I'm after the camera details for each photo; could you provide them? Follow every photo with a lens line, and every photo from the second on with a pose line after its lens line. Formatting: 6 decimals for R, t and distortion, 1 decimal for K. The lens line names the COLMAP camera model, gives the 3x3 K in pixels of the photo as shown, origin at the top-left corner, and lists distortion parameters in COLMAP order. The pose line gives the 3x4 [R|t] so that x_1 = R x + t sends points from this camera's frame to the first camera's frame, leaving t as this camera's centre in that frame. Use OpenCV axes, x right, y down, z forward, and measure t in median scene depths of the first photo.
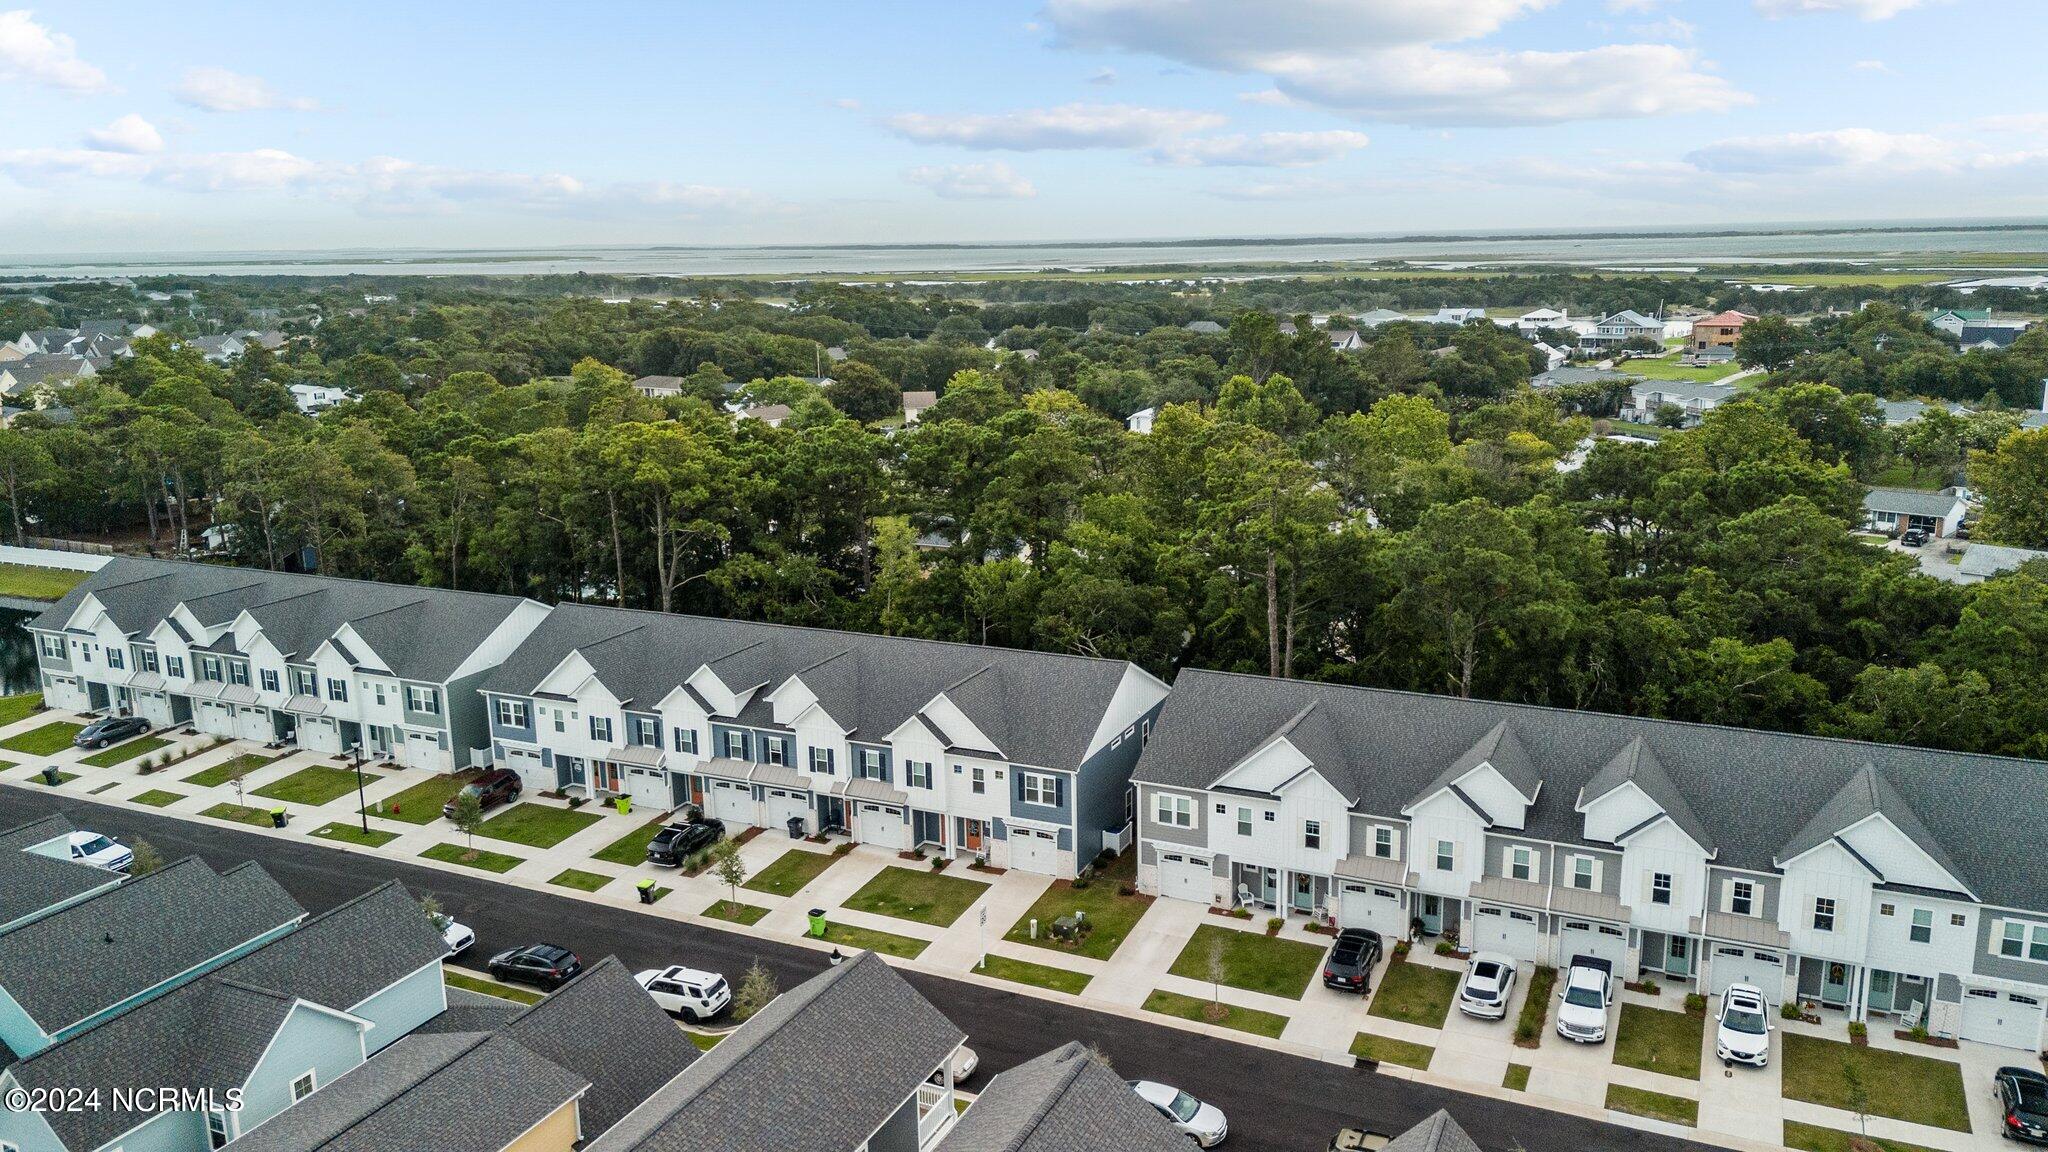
lens RADIAL K [[1518.7, 0, 1035.0], [0, 1518.7, 582.9], [0, 0, 1]] dist [0.075174, -0.063203]
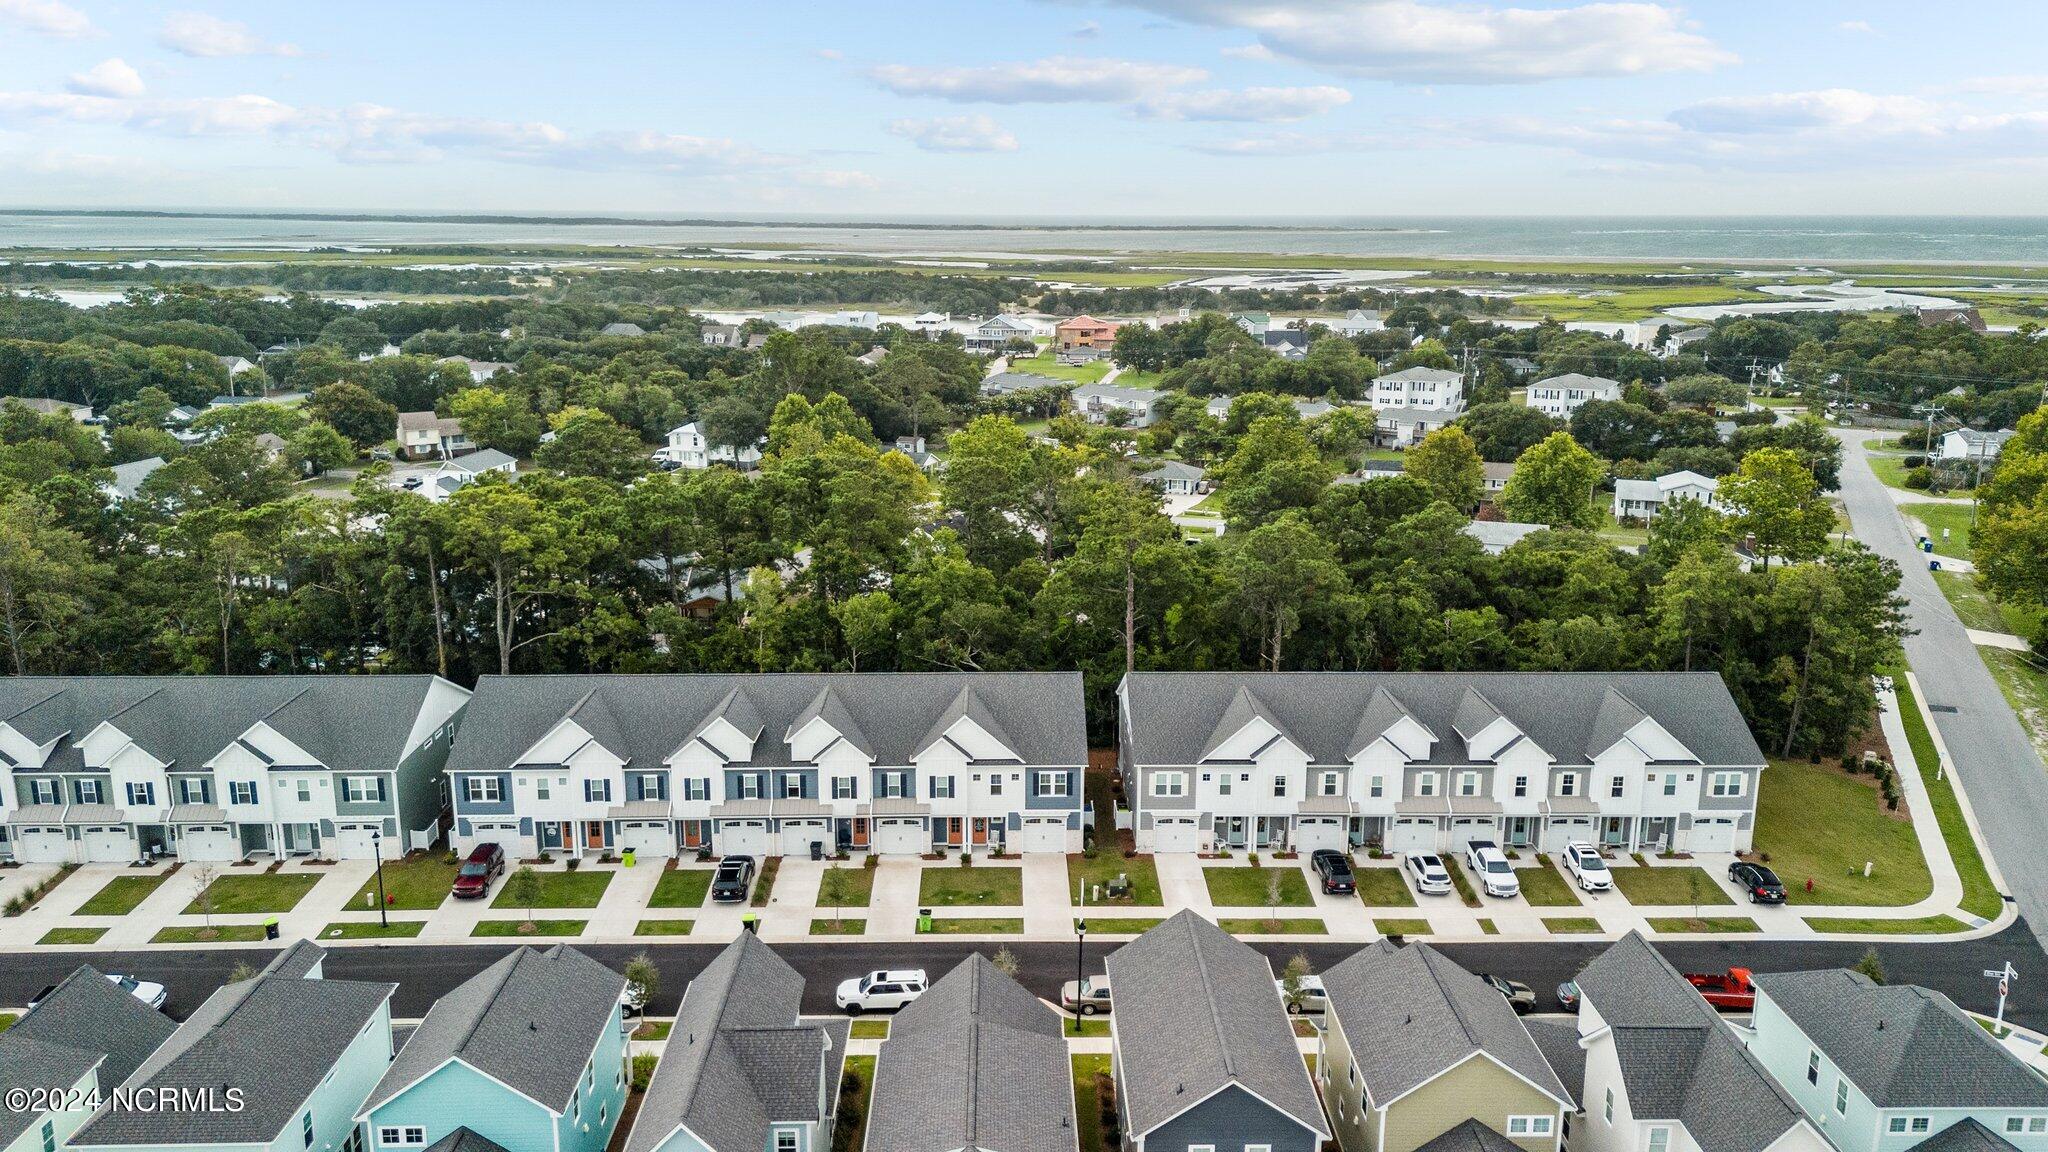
lens RADIAL K [[1518.7, 0, 1033.0], [0, 1518.7, 578.8], [0, 0, 1]] dist [0.075174, -0.063203]
pose [[0.895712, -0.082653, 0.436886, -0.504864], [0.078308, 0.996536, 0.027981, -0.061294], [-0.437685, 0.009149, 0.899082, -0.092758]]
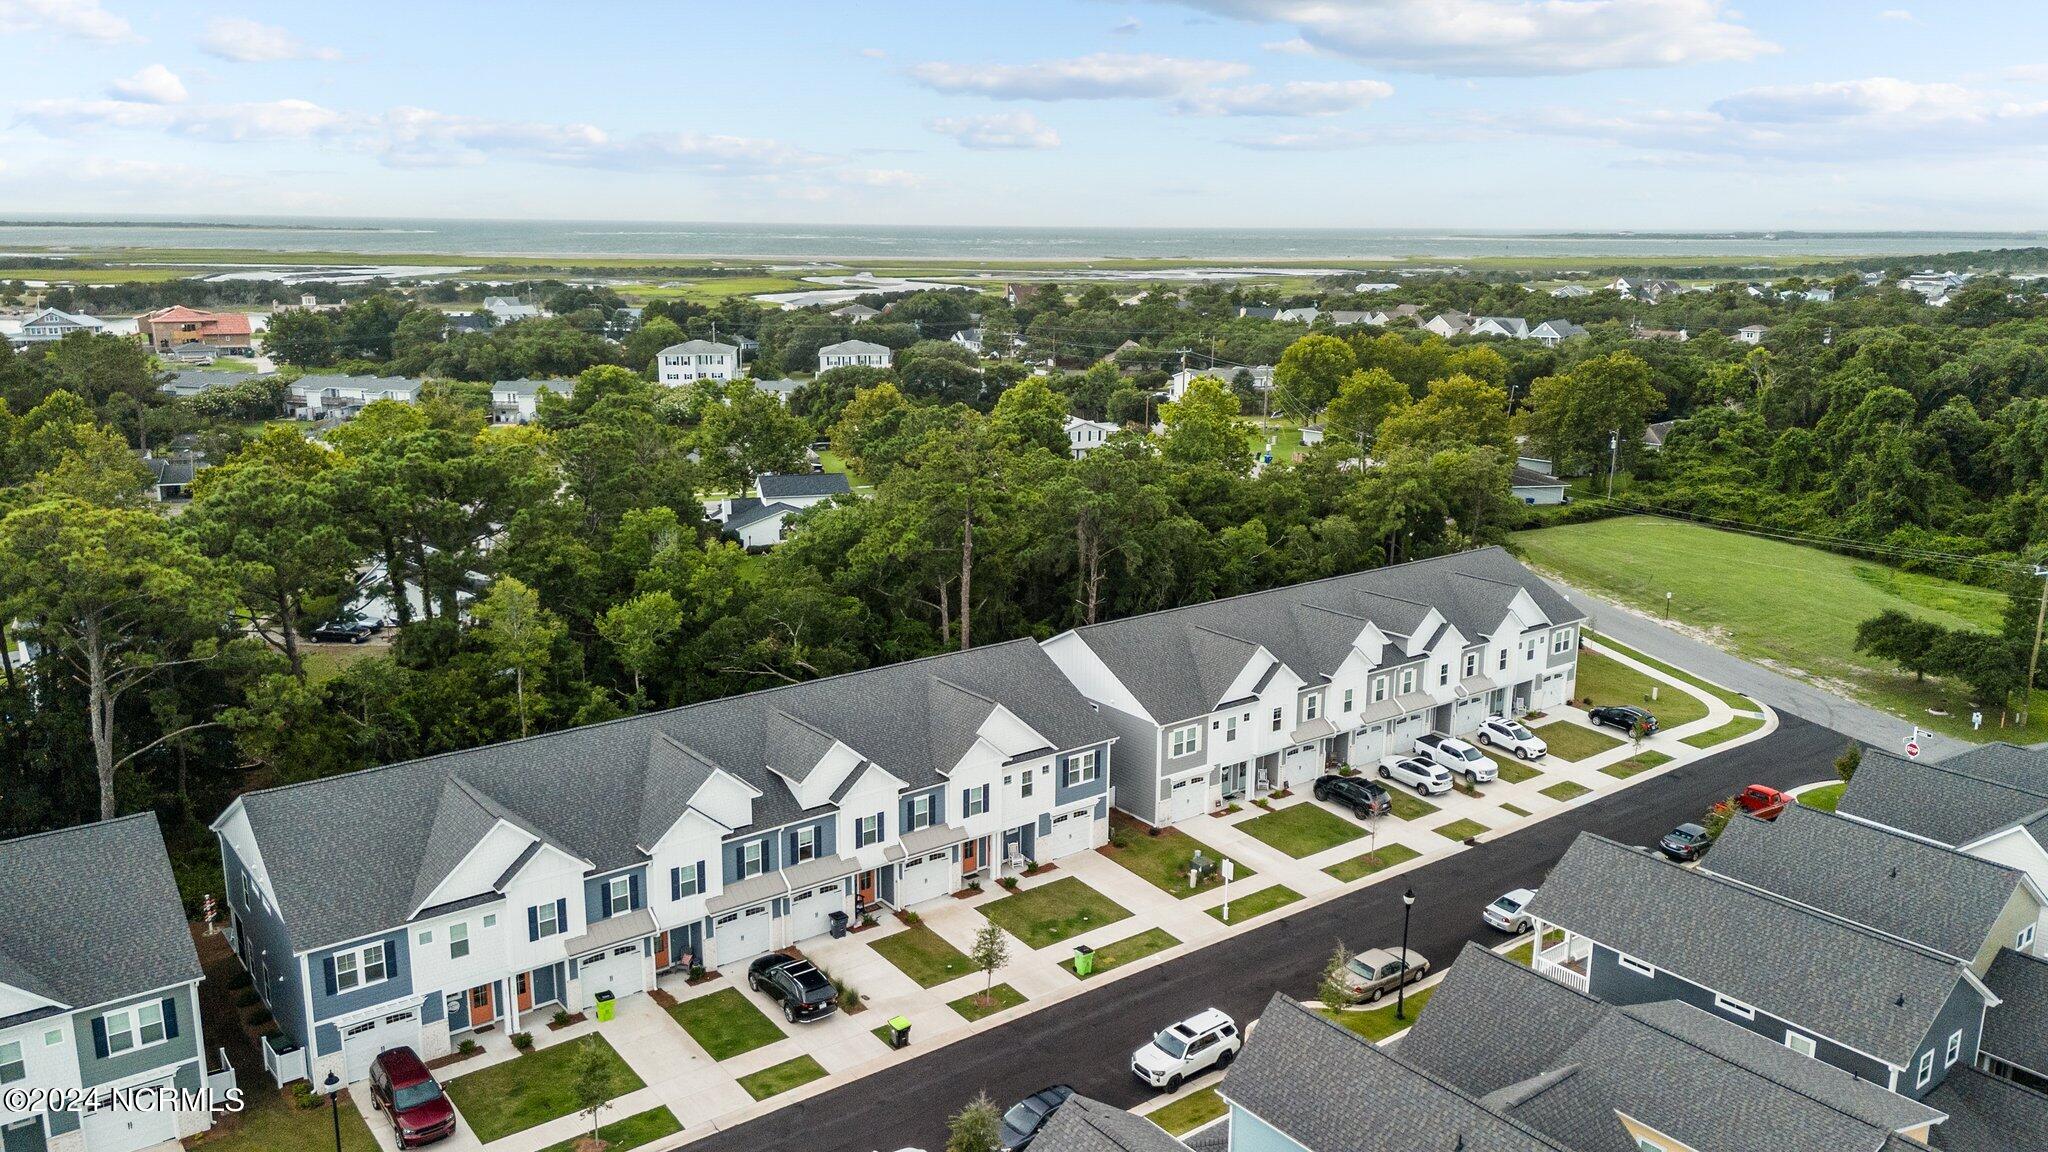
lens RADIAL K [[1518.7, 0, 1029.5], [0, 1518.7, 583.4], [0, 0, 1]] dist [0.075174, -0.063203]
pose [[0.456868, -0.183962, 0.870304, -0.824943], [0.181975, 0.977019, 0.110991, -0.097897], [-0.870722, 0.107666, 0.479845, 0.502304]]
